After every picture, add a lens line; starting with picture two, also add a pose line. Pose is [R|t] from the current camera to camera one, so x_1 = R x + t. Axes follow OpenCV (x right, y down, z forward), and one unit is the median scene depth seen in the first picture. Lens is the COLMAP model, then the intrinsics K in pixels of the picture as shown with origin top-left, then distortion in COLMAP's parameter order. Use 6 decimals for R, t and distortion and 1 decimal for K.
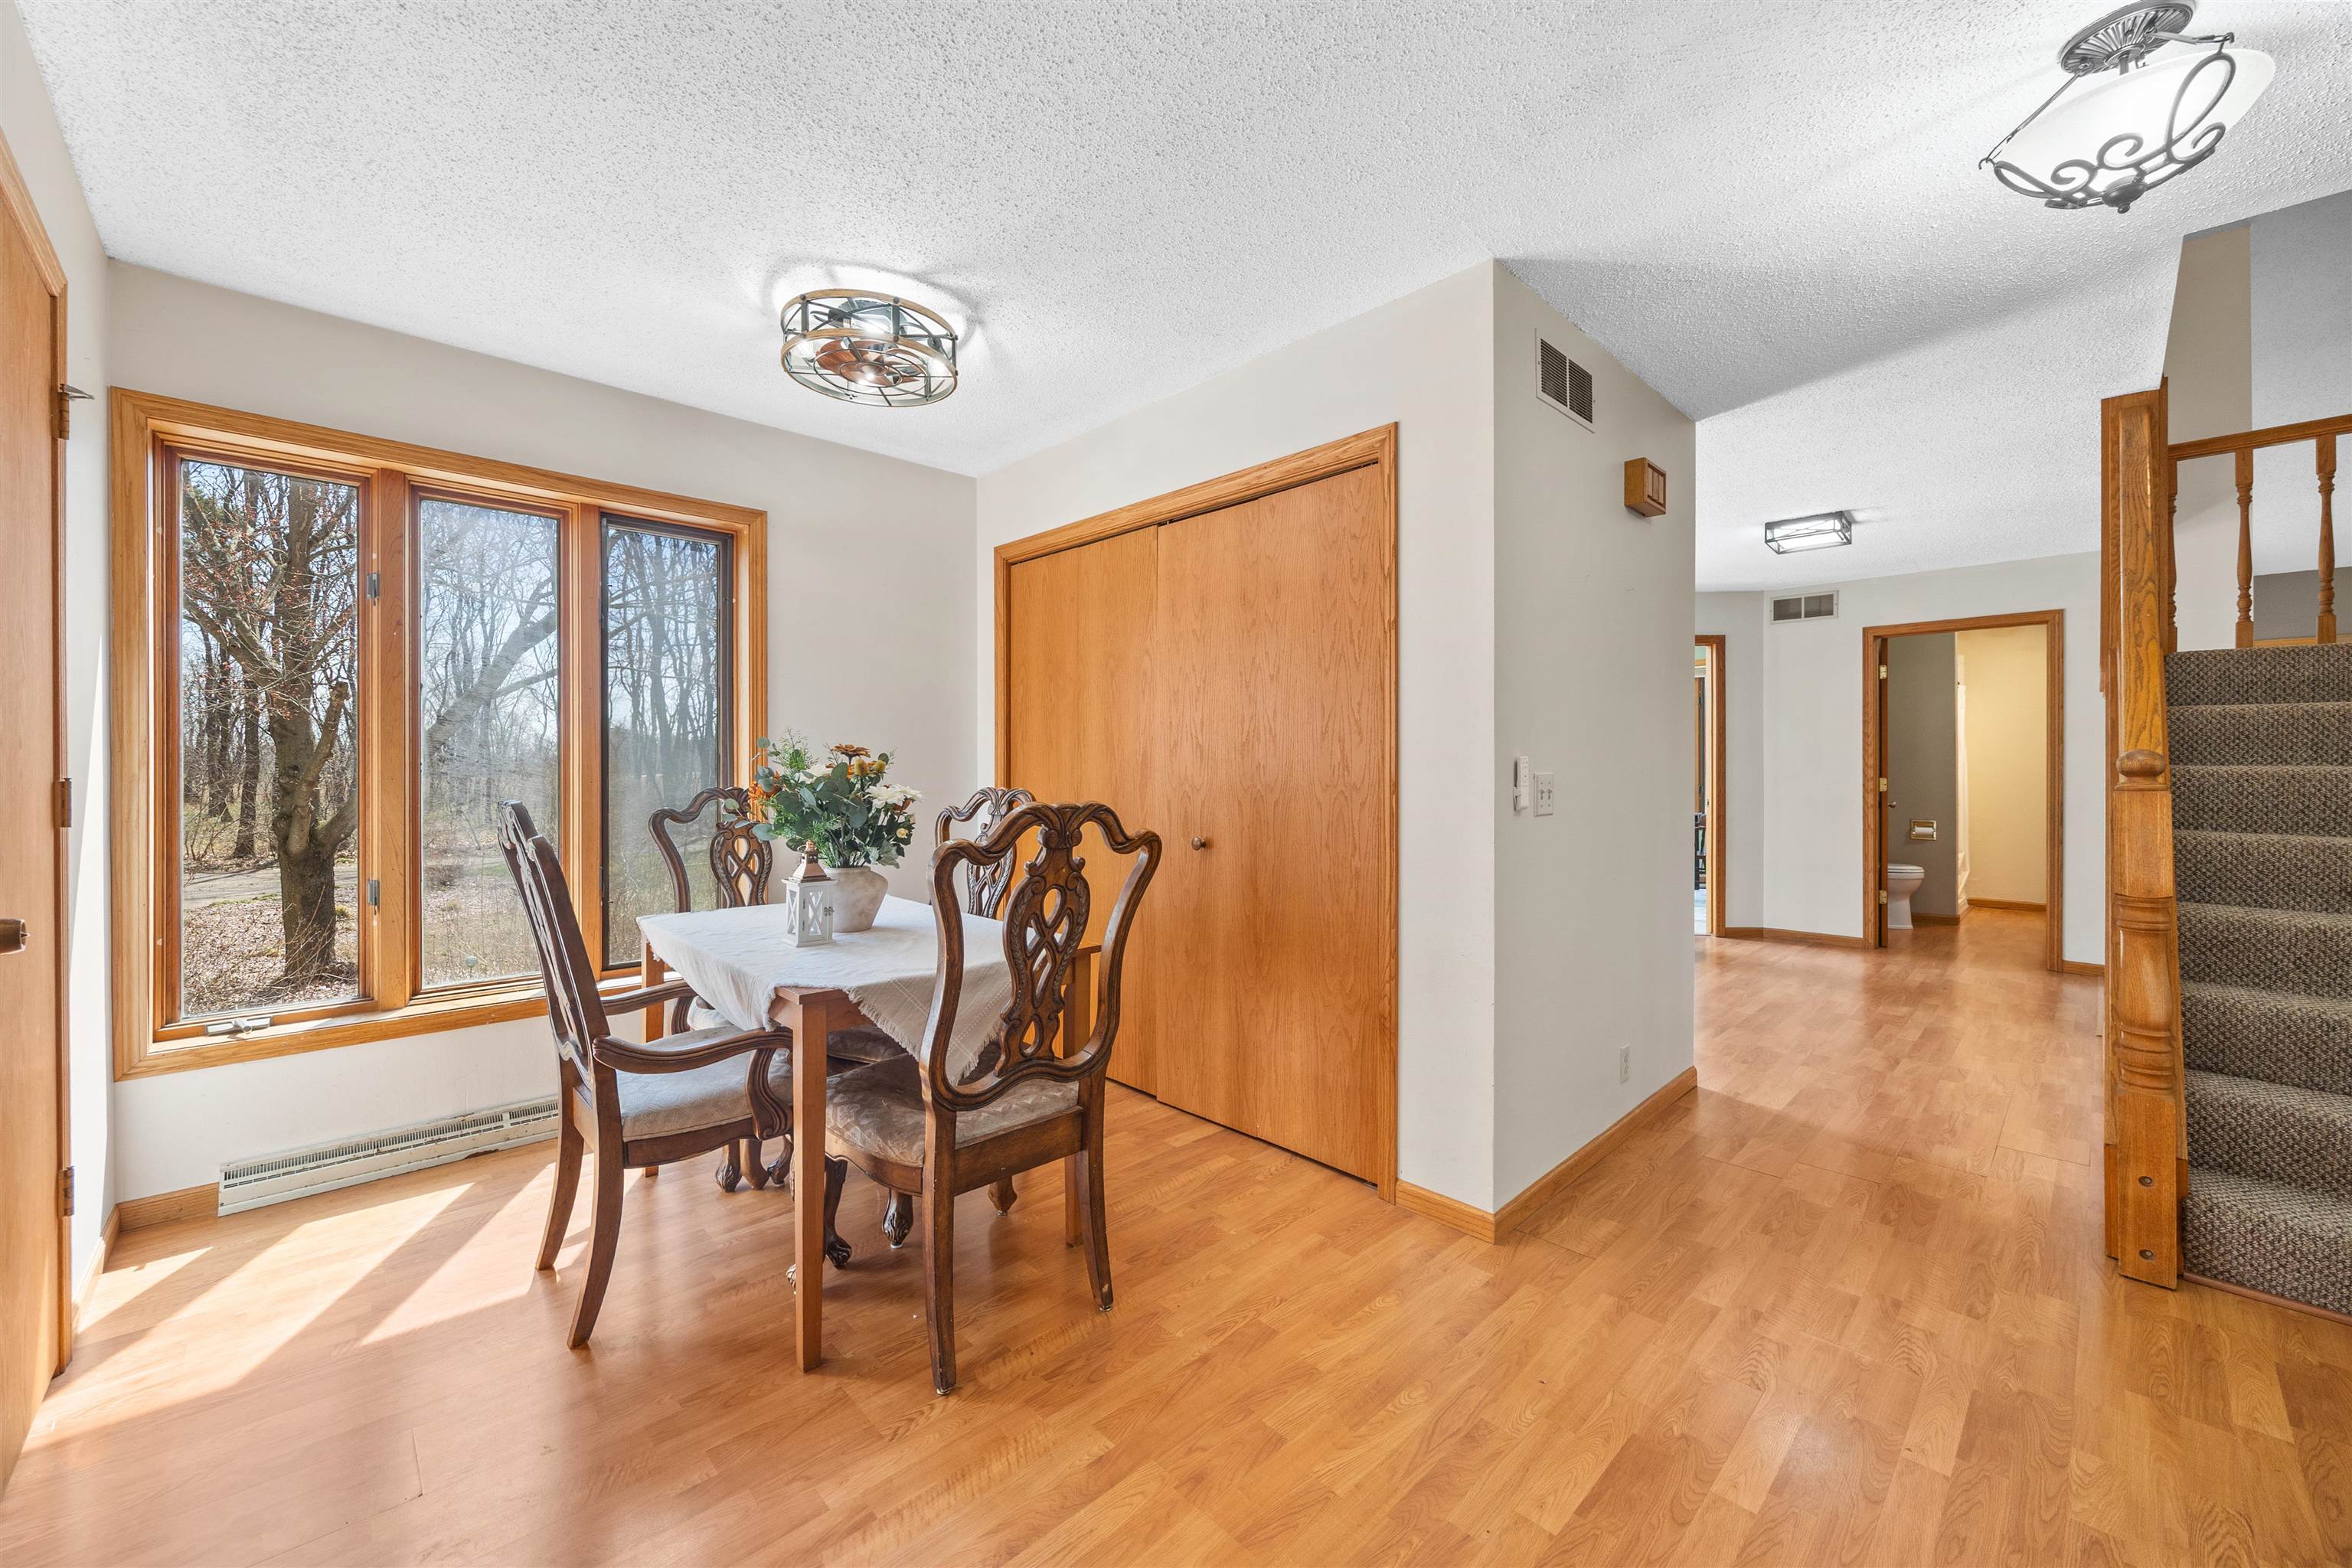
lens RADIAL K [[906.2, 0, 1161.8], [0, 906.2, 764.3], [0, 0, 1]] dist [-0.002938, -0.000552]
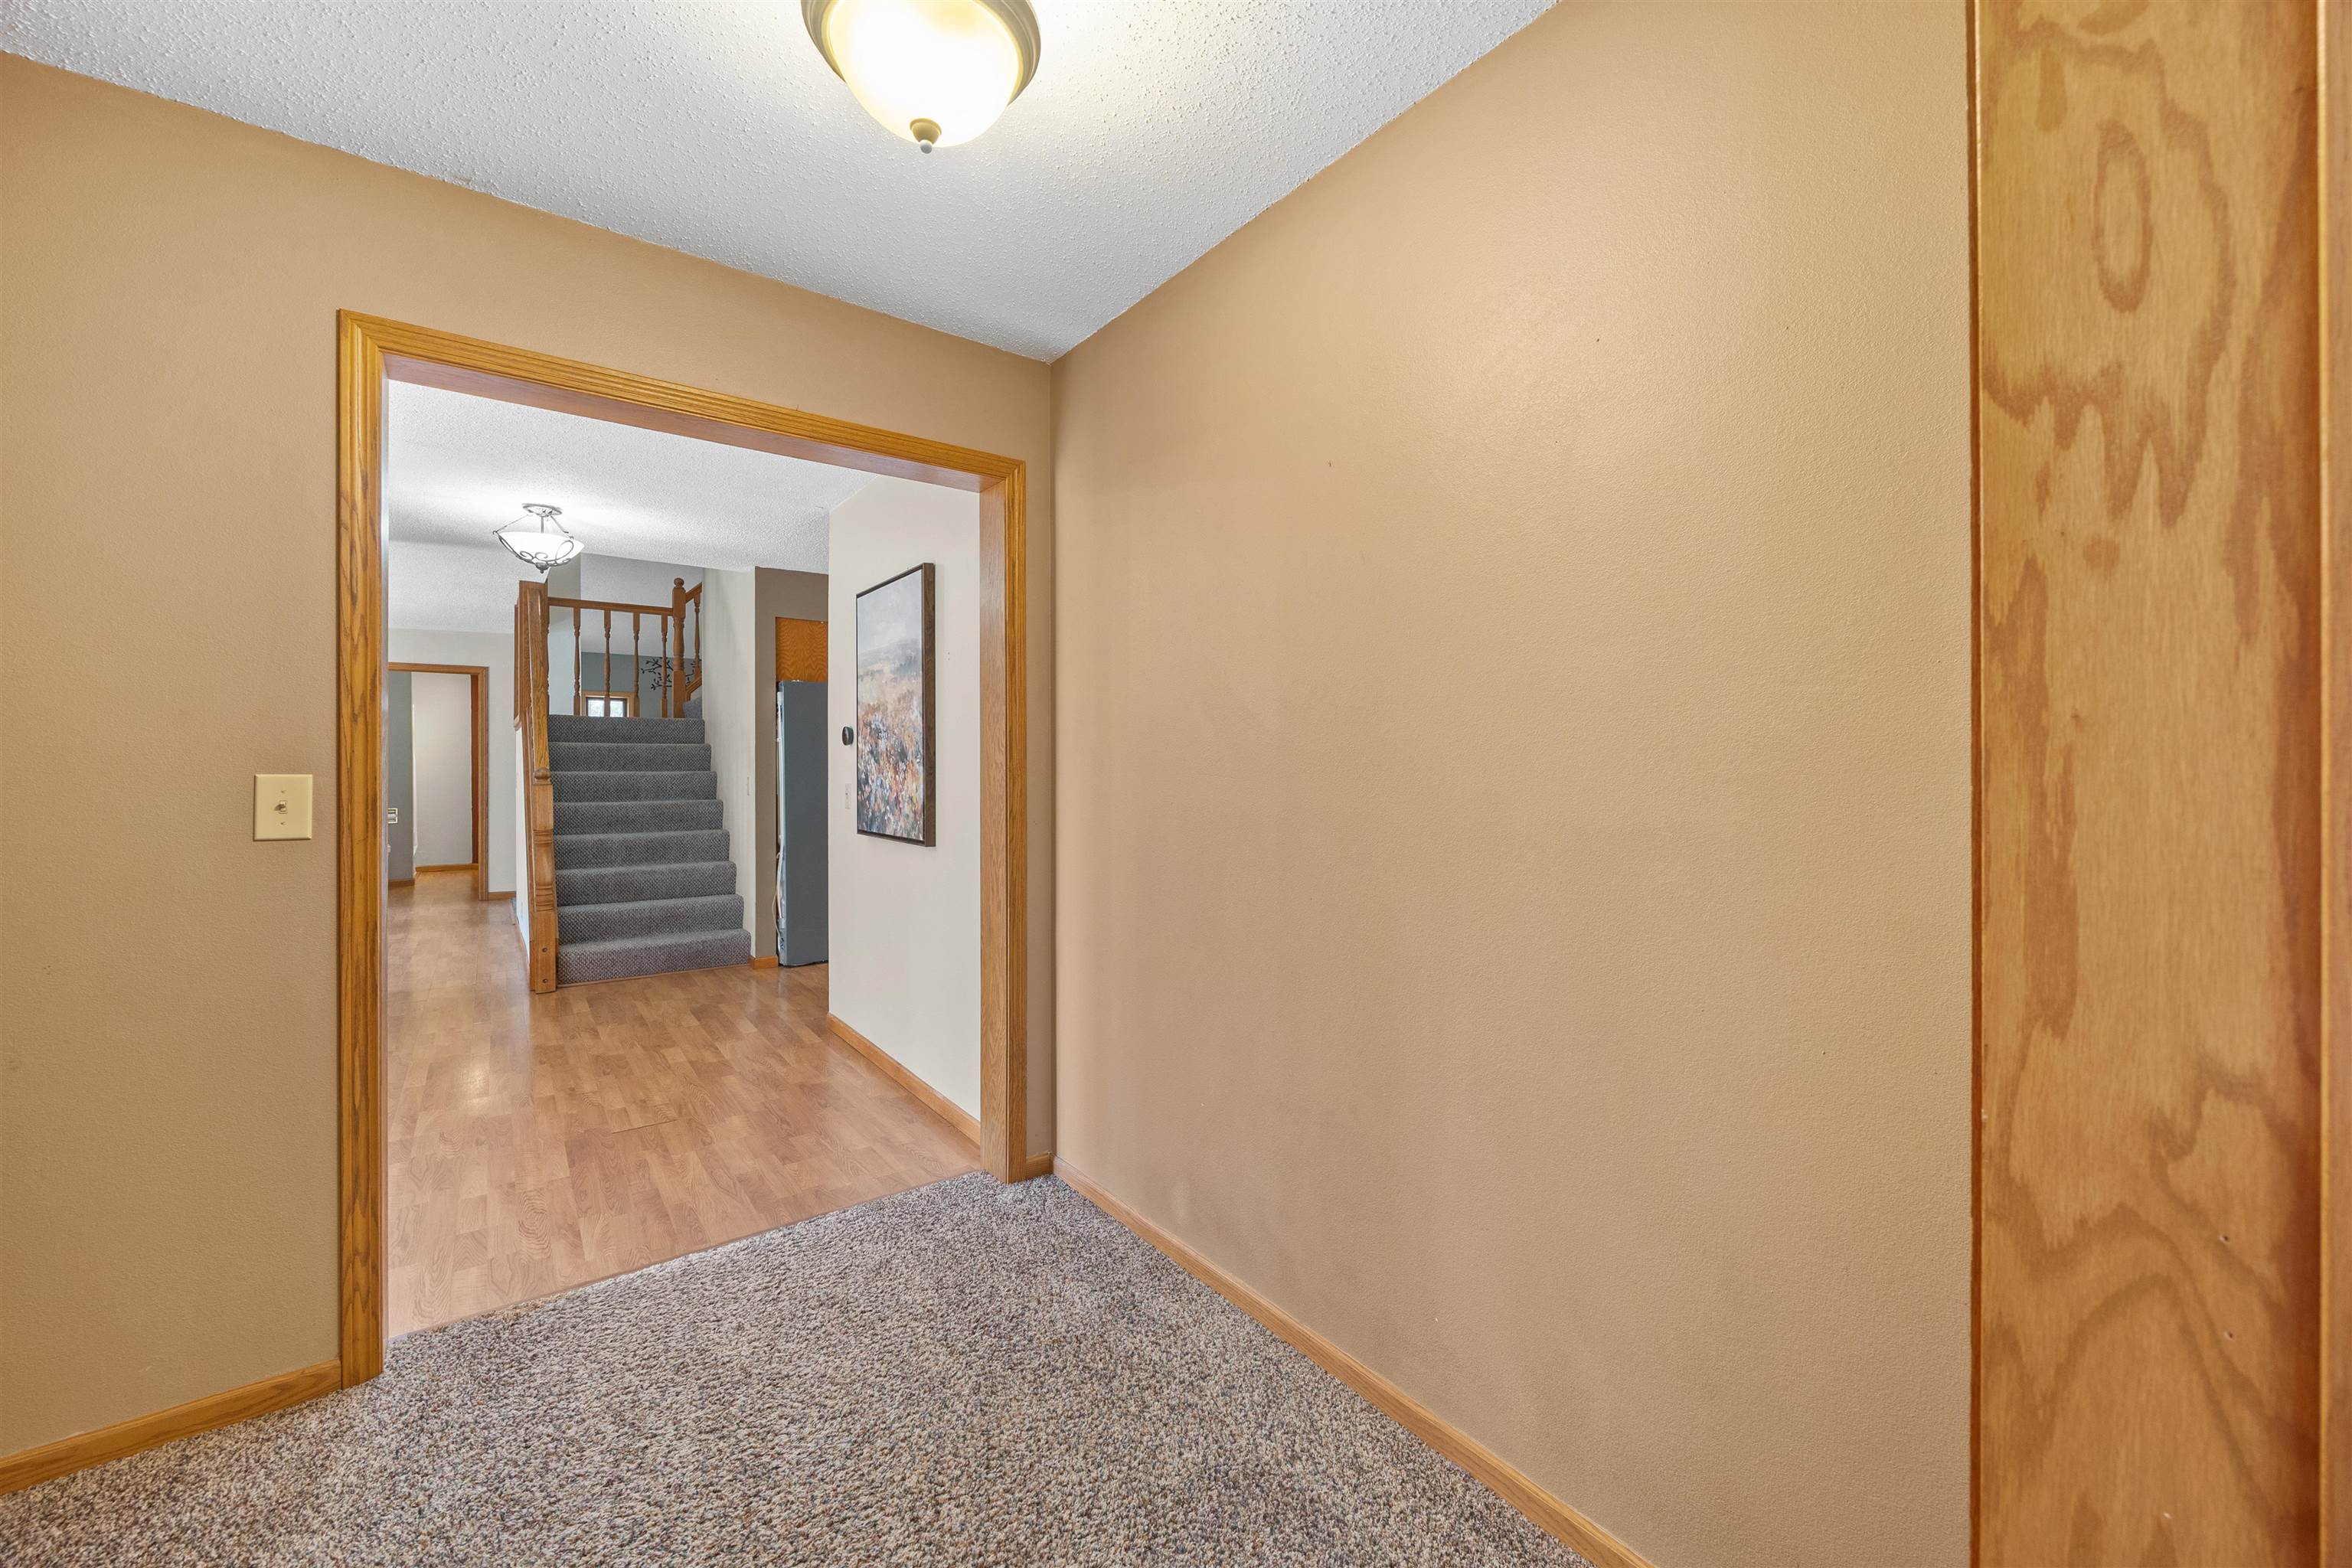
lens RADIAL K [[906.2, 0, 1161.8], [0, 906.2, 764.3], [0, 0, 1]] dist [-0.002938, -0.000552]
pose [[0.122247, -0.006956, 0.992475, -0.731356], [-0.002366, 0.999971, 0.007300, -0.032308], [-0.992497, -0.003240, 0.122227, -0.615728]]
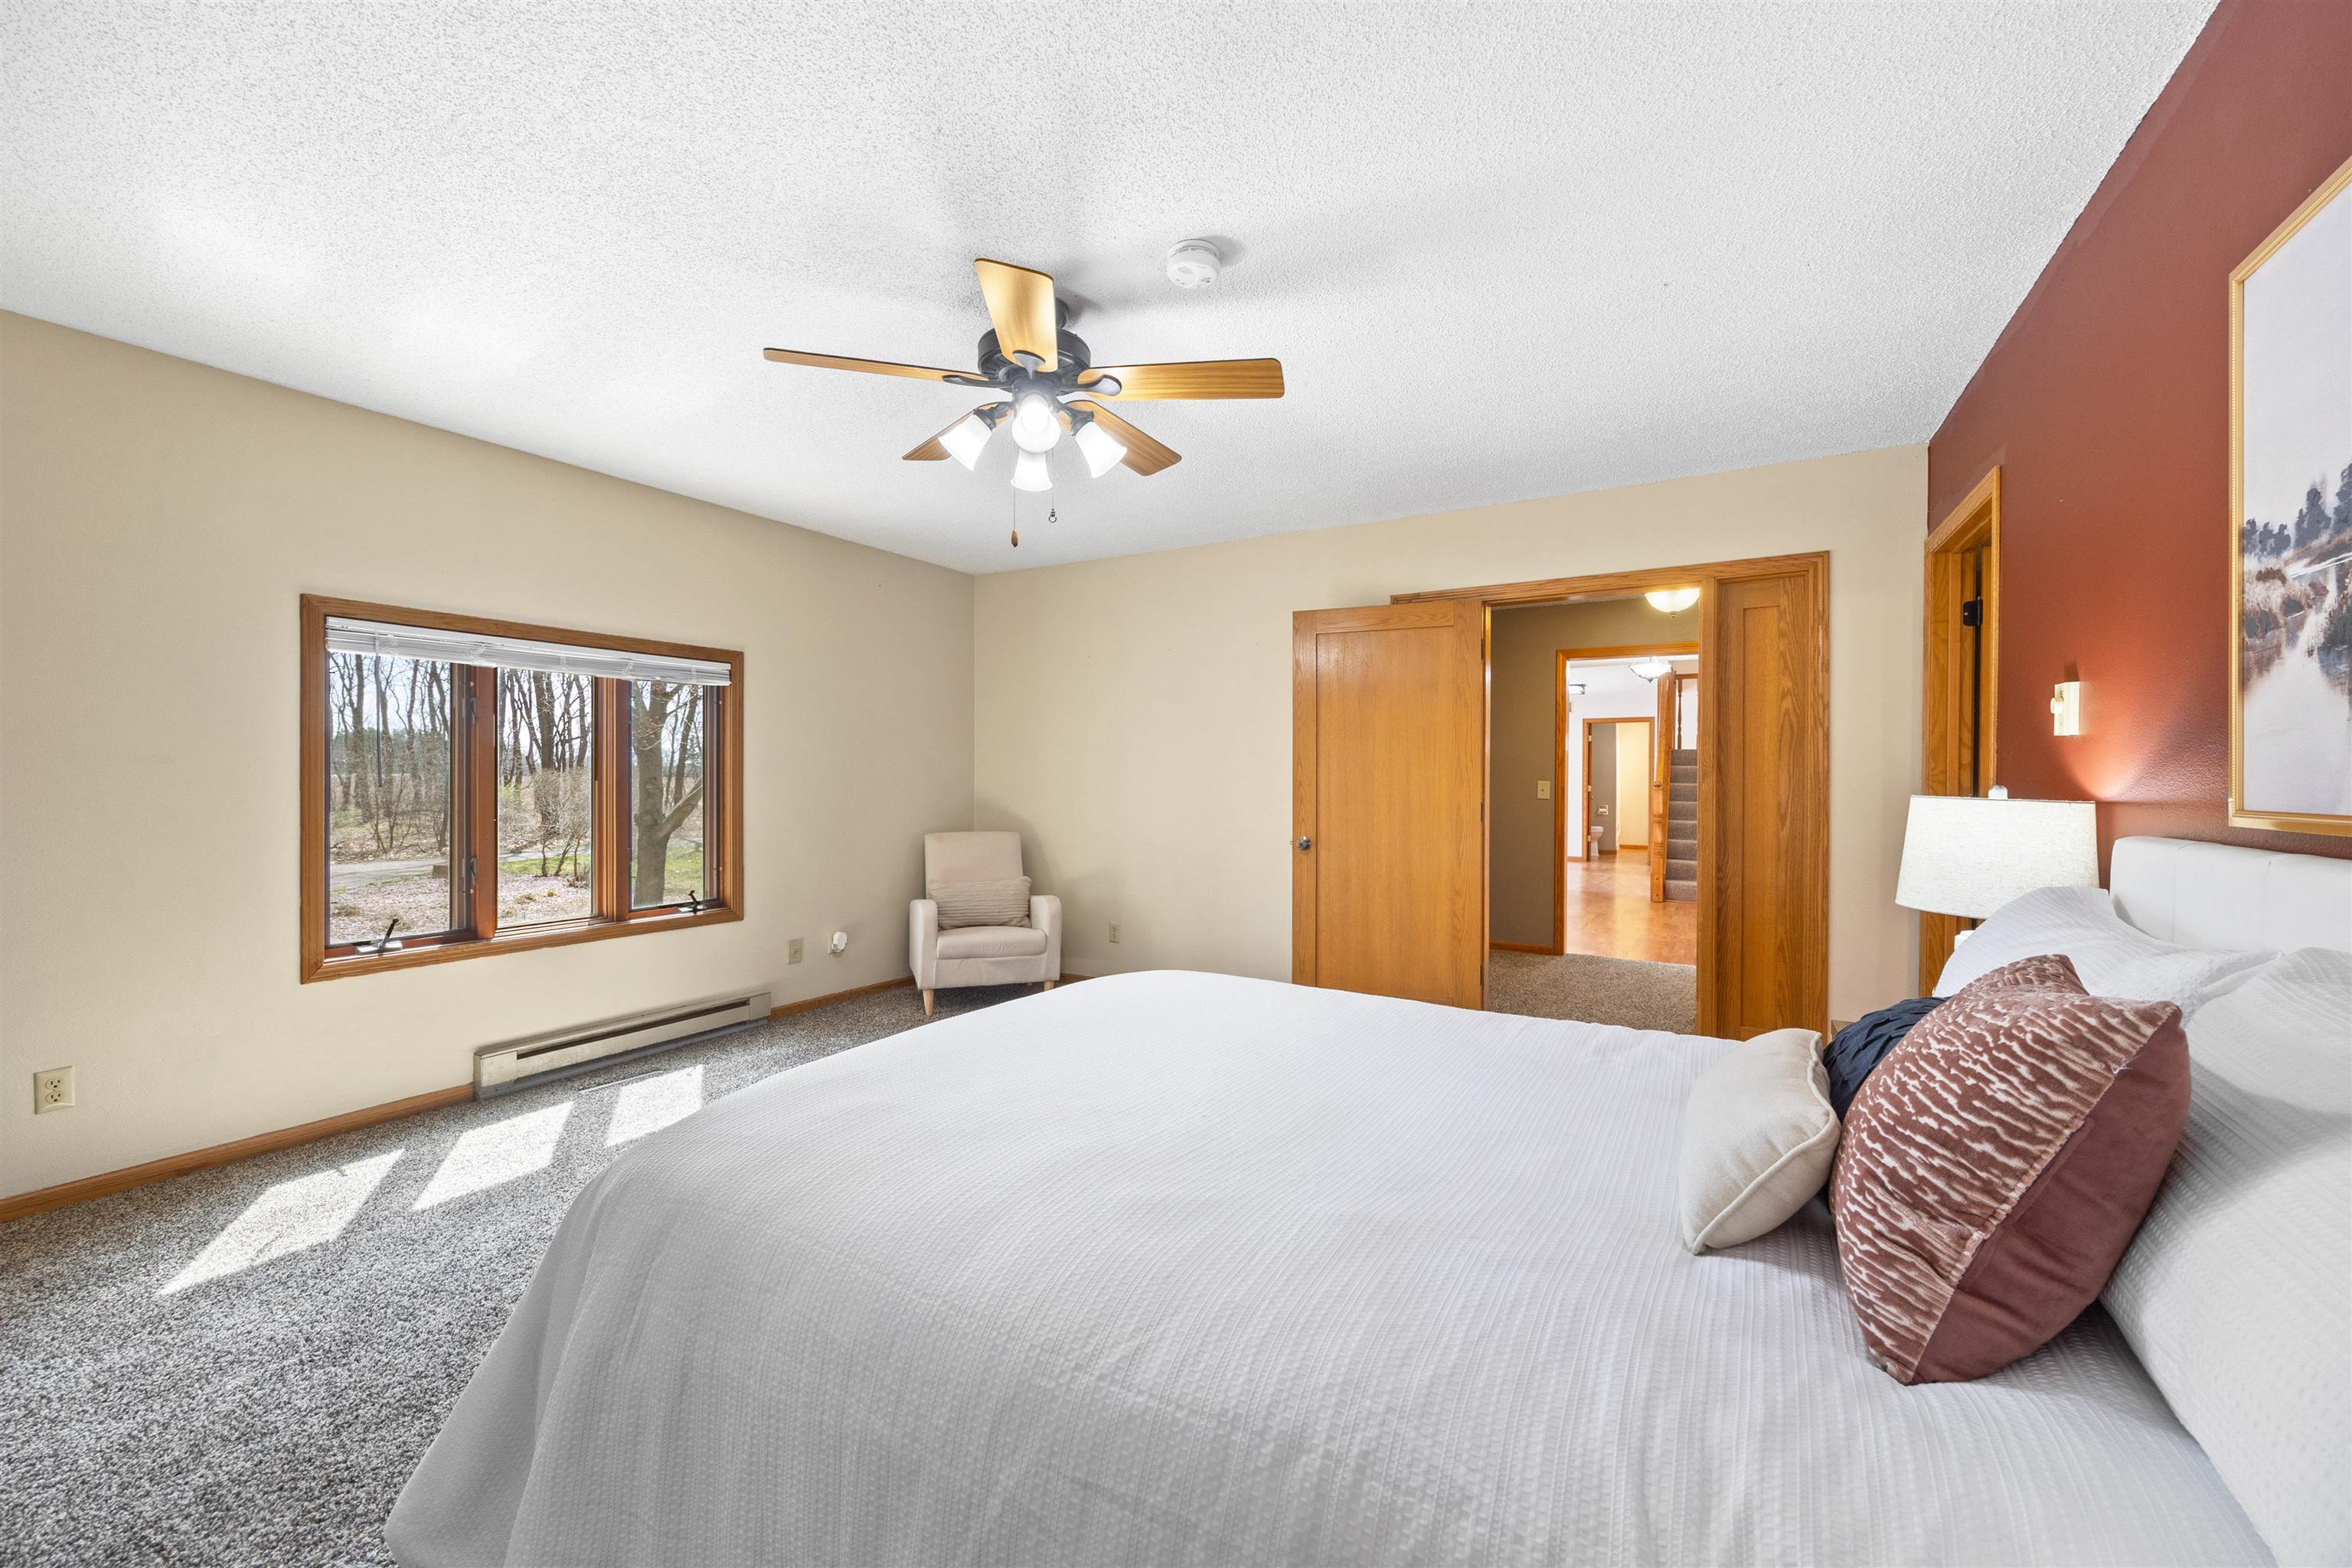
lens RADIAL K [[930.5, 0, 1176.0], [0, 930.5, 784.0], [0, 0, 1]] dist [-0.001365, -0.000225]
pose [[0.958947, -0.001726, 0.283579, -1.669897], [-0.001262, 0.999946, 0.010352, -0.029936], [-0.283581, -0.010285, 0.958893, -1.834892]]
